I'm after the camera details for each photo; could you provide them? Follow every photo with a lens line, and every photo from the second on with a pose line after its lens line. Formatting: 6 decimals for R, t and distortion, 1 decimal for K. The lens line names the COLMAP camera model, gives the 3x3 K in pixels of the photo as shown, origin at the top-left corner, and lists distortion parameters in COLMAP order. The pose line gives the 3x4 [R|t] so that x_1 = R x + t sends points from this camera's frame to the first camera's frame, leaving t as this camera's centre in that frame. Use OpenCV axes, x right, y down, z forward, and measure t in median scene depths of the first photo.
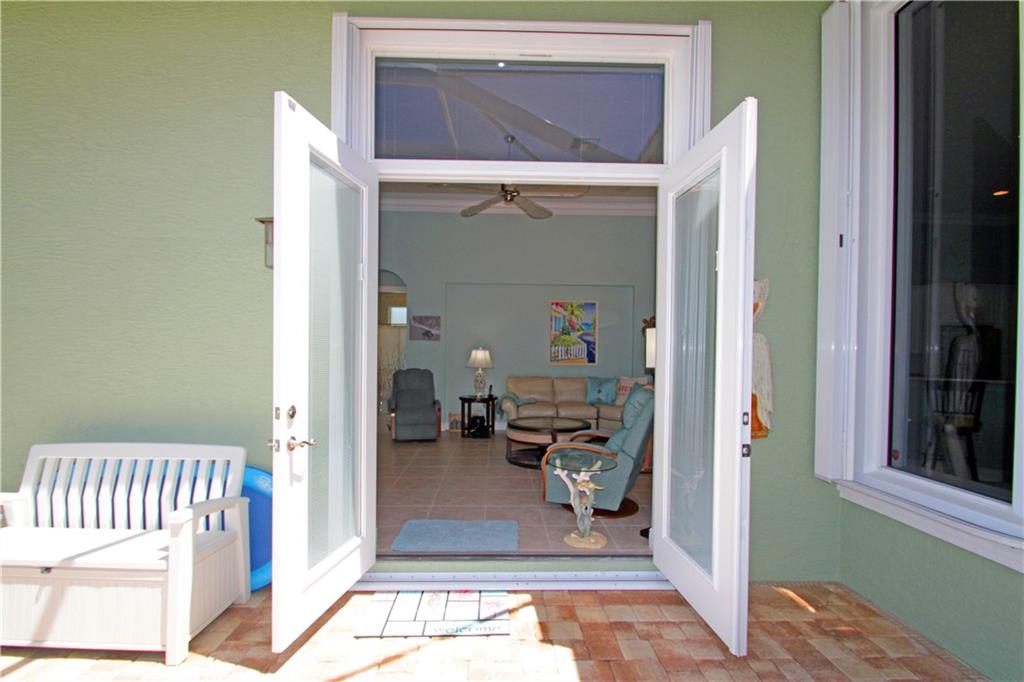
lens RADIAL K [[475.6, 0, 517.8], [0, 475.6, 367.3], [0, 0, 1]] dist [-0.012186, -0.004539]
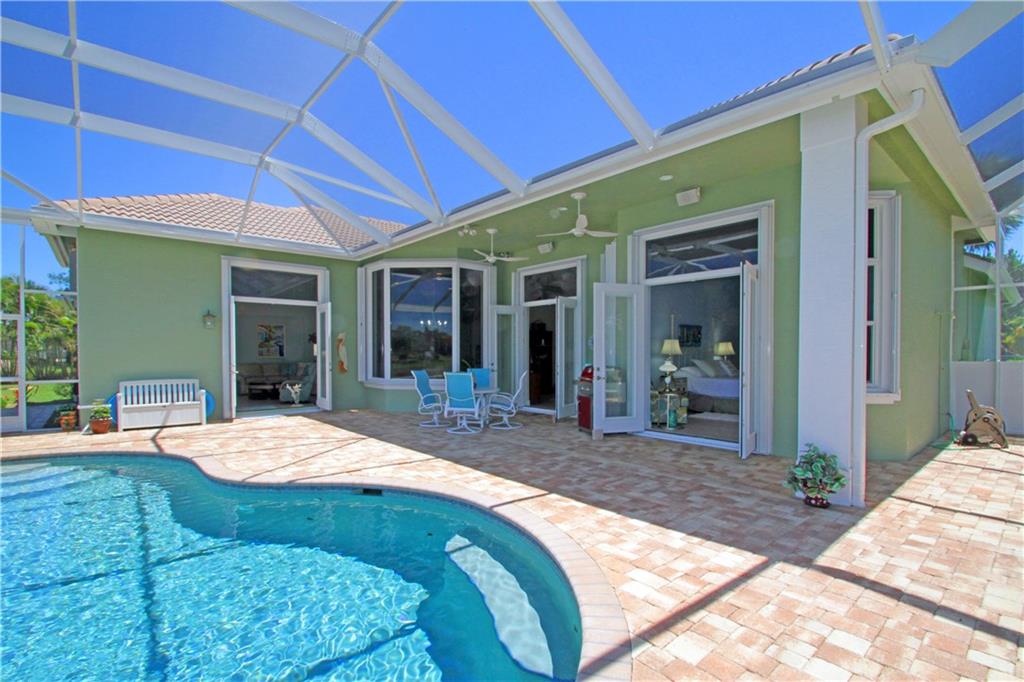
lens RADIAL K [[475.6, 0, 521.9], [0, 475.6, 360.7], [0, 0, 1]] dist [-0.012186, -0.004539]
pose [[0.766577, -0.022876, 0.641745, -0.815803], [0.025305, 0.999665, 0.005407, 0.056532], [-0.641654, 0.012094, 0.766899, -2.717152]]
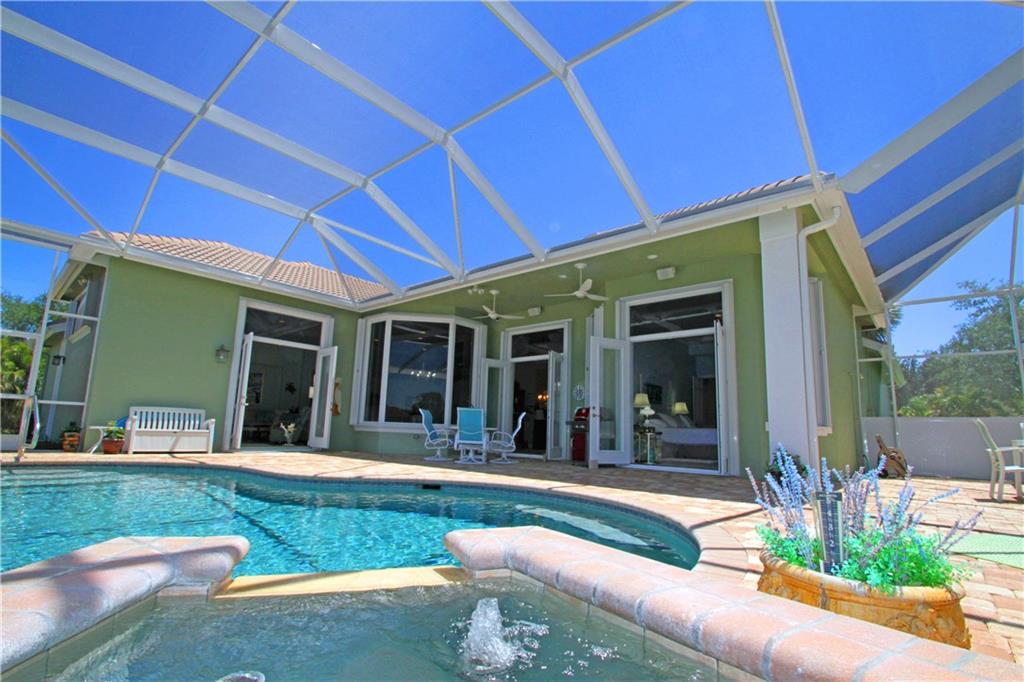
lens RADIAL K [[475.6, 0, 520.6], [0, 475.6, 362.5], [0, 0, 1]] dist [-0.012186, -0.004539]
pose [[0.671045, 0.118917, 0.731818, -1.367341], [-0.005878, 0.987876, -0.155135, 0.291818], [-0.741393, 0.099801, 0.663608, -2.704912]]
